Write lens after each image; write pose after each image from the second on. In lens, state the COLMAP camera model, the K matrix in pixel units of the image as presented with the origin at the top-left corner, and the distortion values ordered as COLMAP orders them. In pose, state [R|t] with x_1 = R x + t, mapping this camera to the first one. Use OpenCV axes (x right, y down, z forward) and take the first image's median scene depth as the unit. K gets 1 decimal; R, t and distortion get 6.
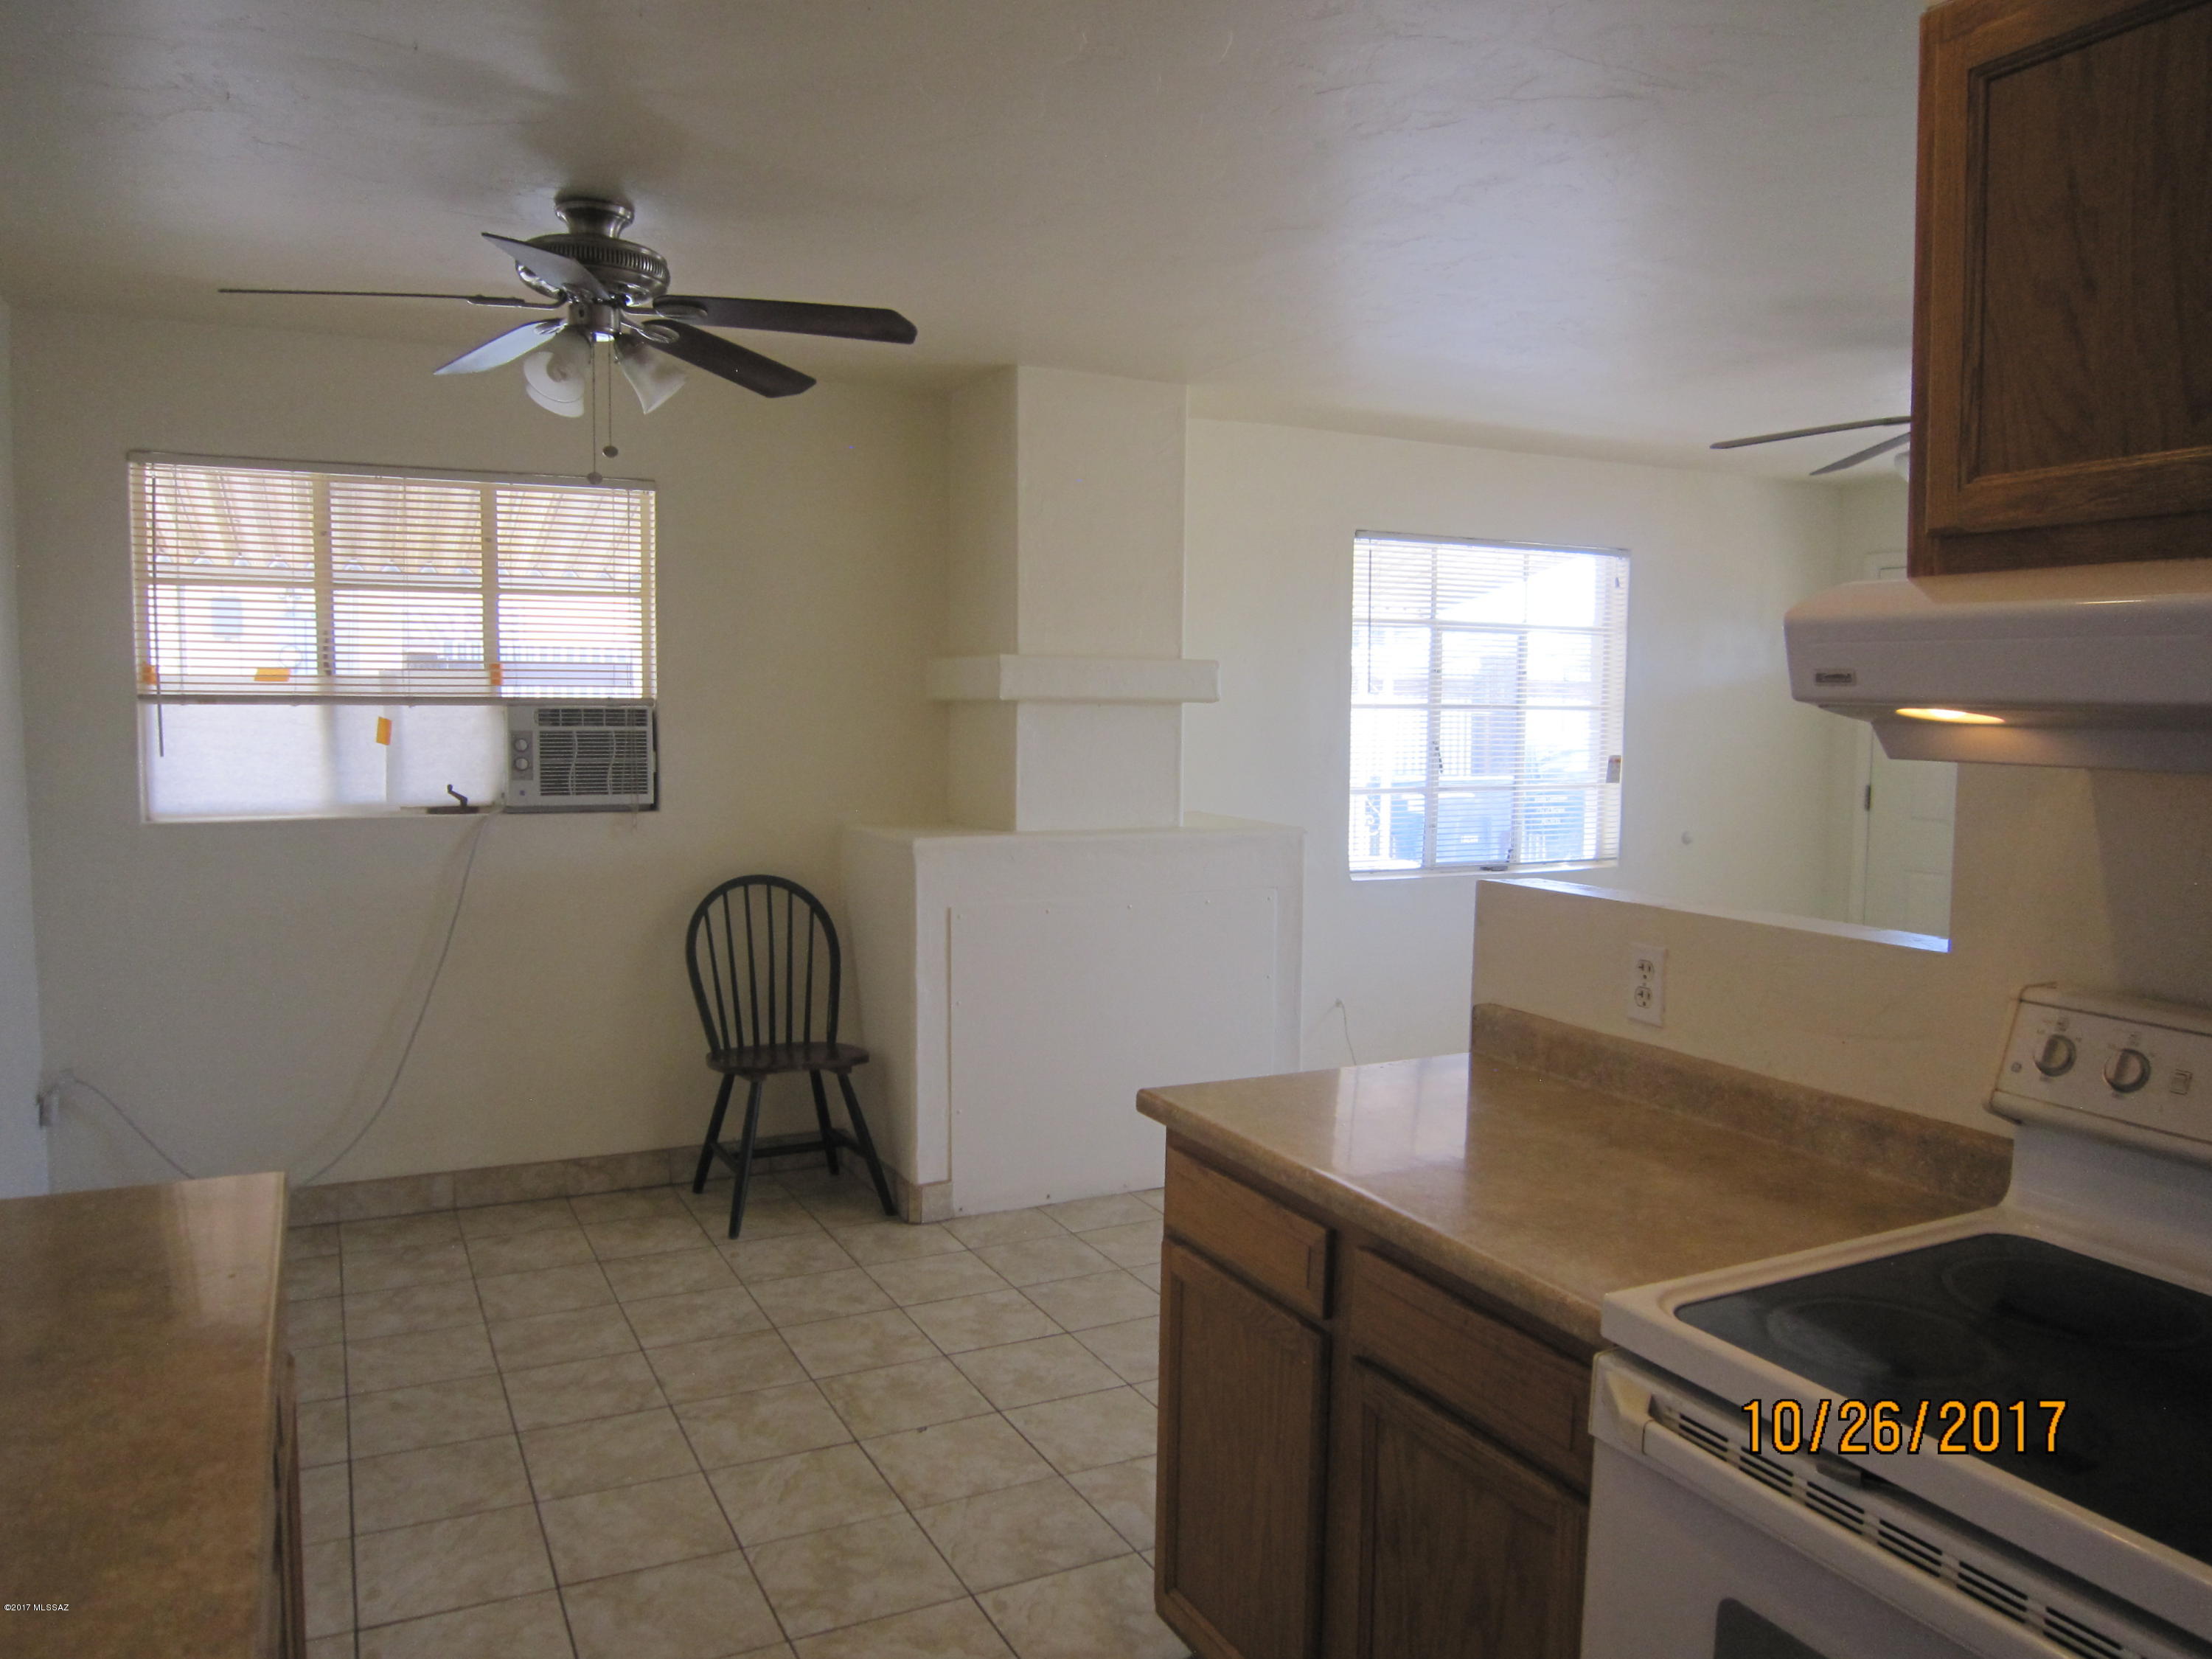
lens RADIAL K [[1555.7, 0, 1106.0], [0, 1555.7, 829.5], [0, 0, 1]] dist [-0.071618, 0.050511]
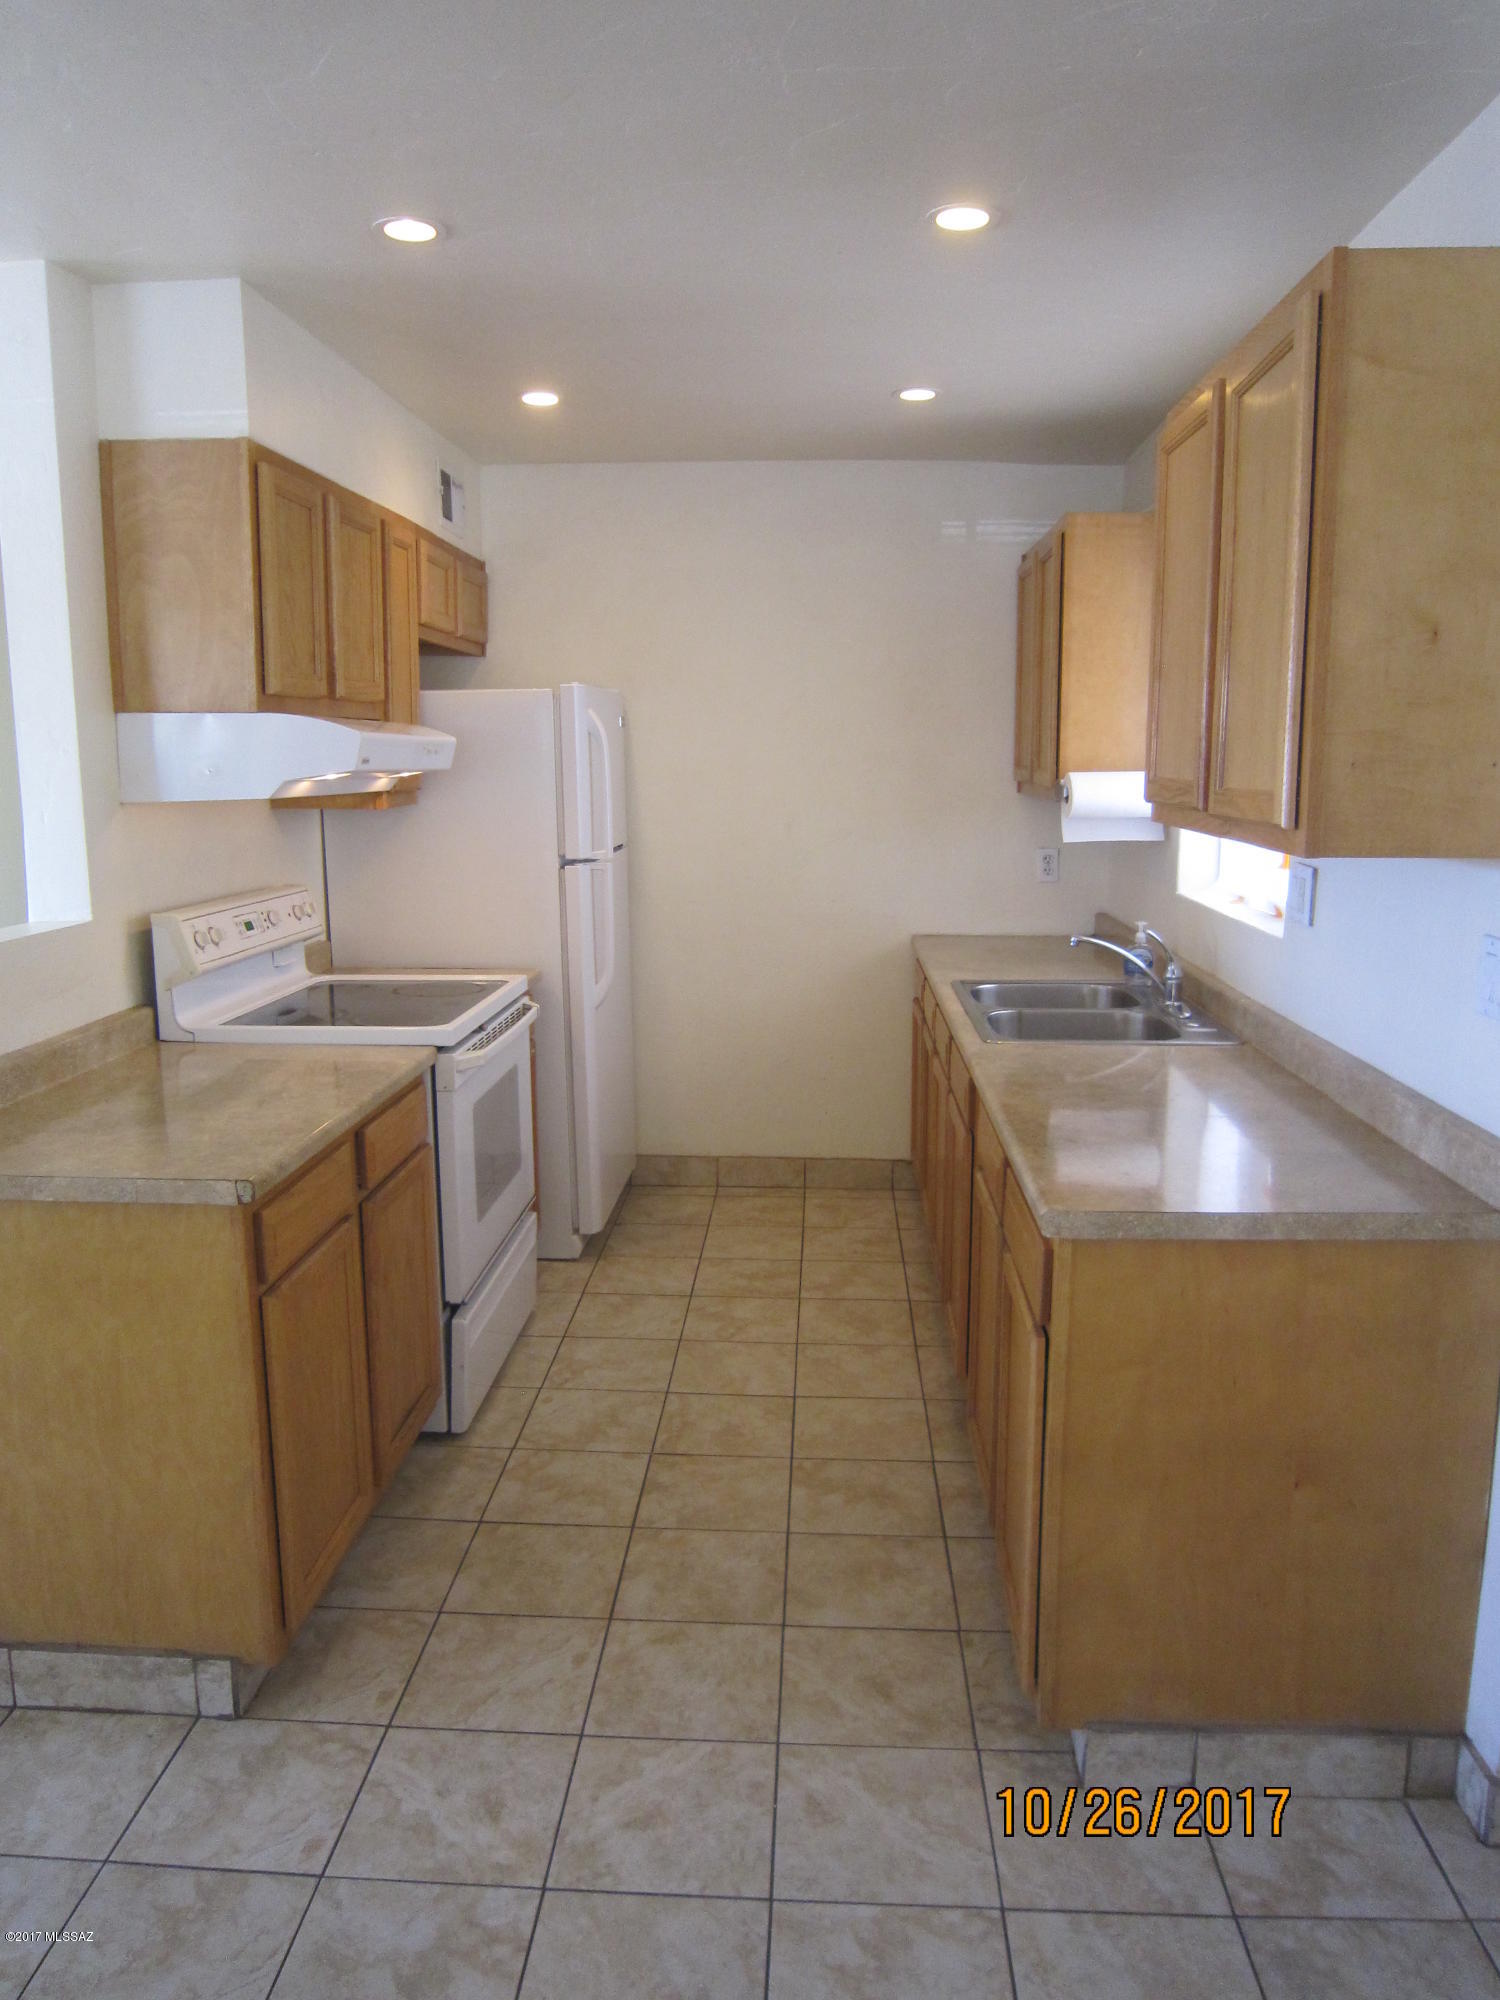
lens RADIAL K [[1400.7, 0, 746.3], [0, 1400.7, 988.7], [0, 0, 1]] dist [-0.068064, 0.032752]
pose [[-0.866752, -0.090994, 0.490369, -0.677079], [0.031265, 0.971368, 0.235512, -0.148888], [-0.497759, 0.219462, -0.839090, 1.566348]]
